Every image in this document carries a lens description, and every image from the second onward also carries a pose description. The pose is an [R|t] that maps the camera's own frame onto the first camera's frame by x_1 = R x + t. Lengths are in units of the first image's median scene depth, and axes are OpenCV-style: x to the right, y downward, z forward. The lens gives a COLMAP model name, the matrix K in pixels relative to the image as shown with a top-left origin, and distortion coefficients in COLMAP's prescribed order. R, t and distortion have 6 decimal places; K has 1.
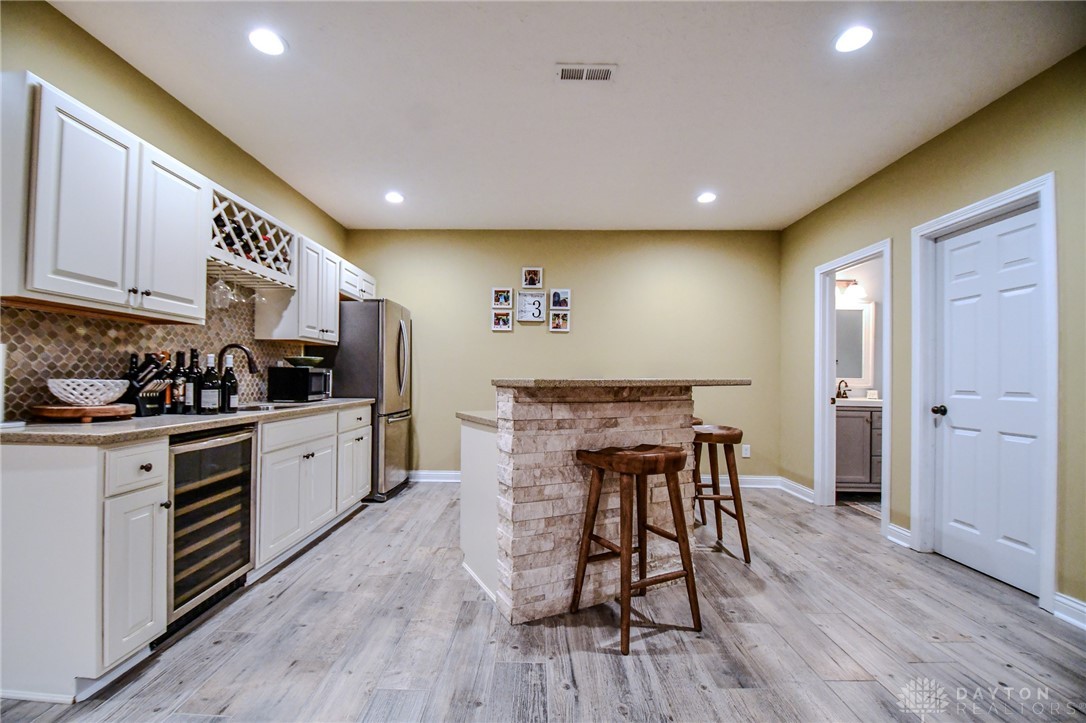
lens RADIAL K [[477.0, 0, 529.0], [0, 477.0, 369.1], [0, 0, 1]] dist [0.019412, -0.024191]
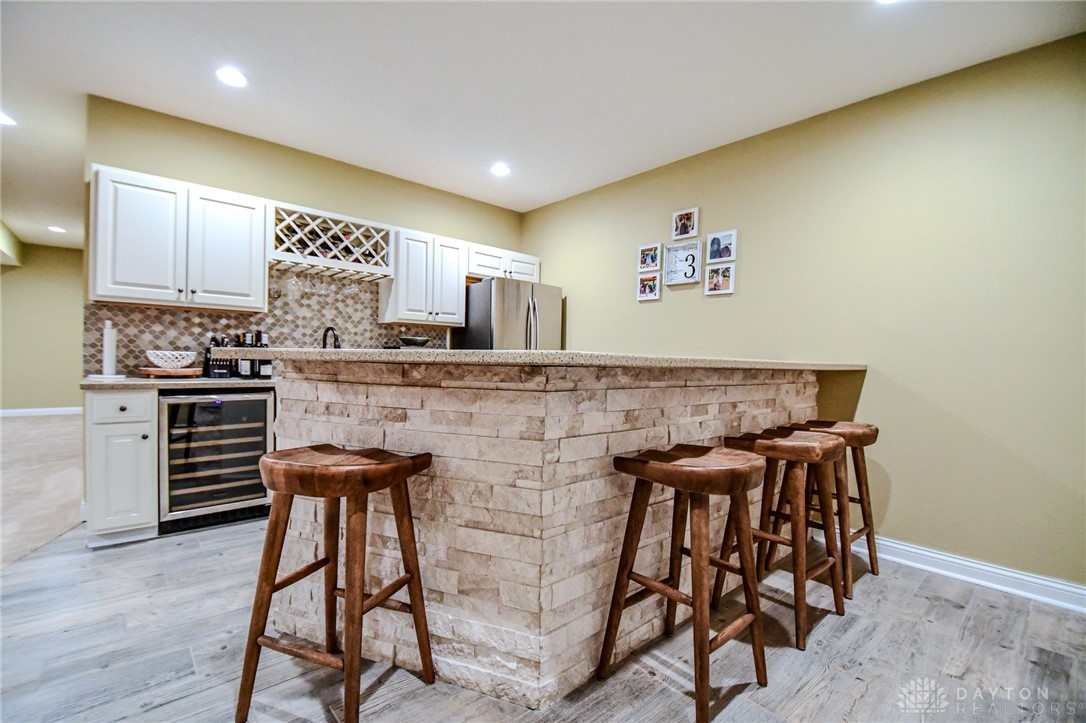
lens RADIAL K [[477.0, 0, 529.0], [0, 477.0, 369.1], [0, 0, 1]] dist [0.019412, -0.024191]
pose [[0.665408, 0.023297, -0.746116, 0.769140], [-0.005923, 0.999646, 0.025931, 0.024956], [0.746456, -0.012836, 0.665311, 0.639719]]
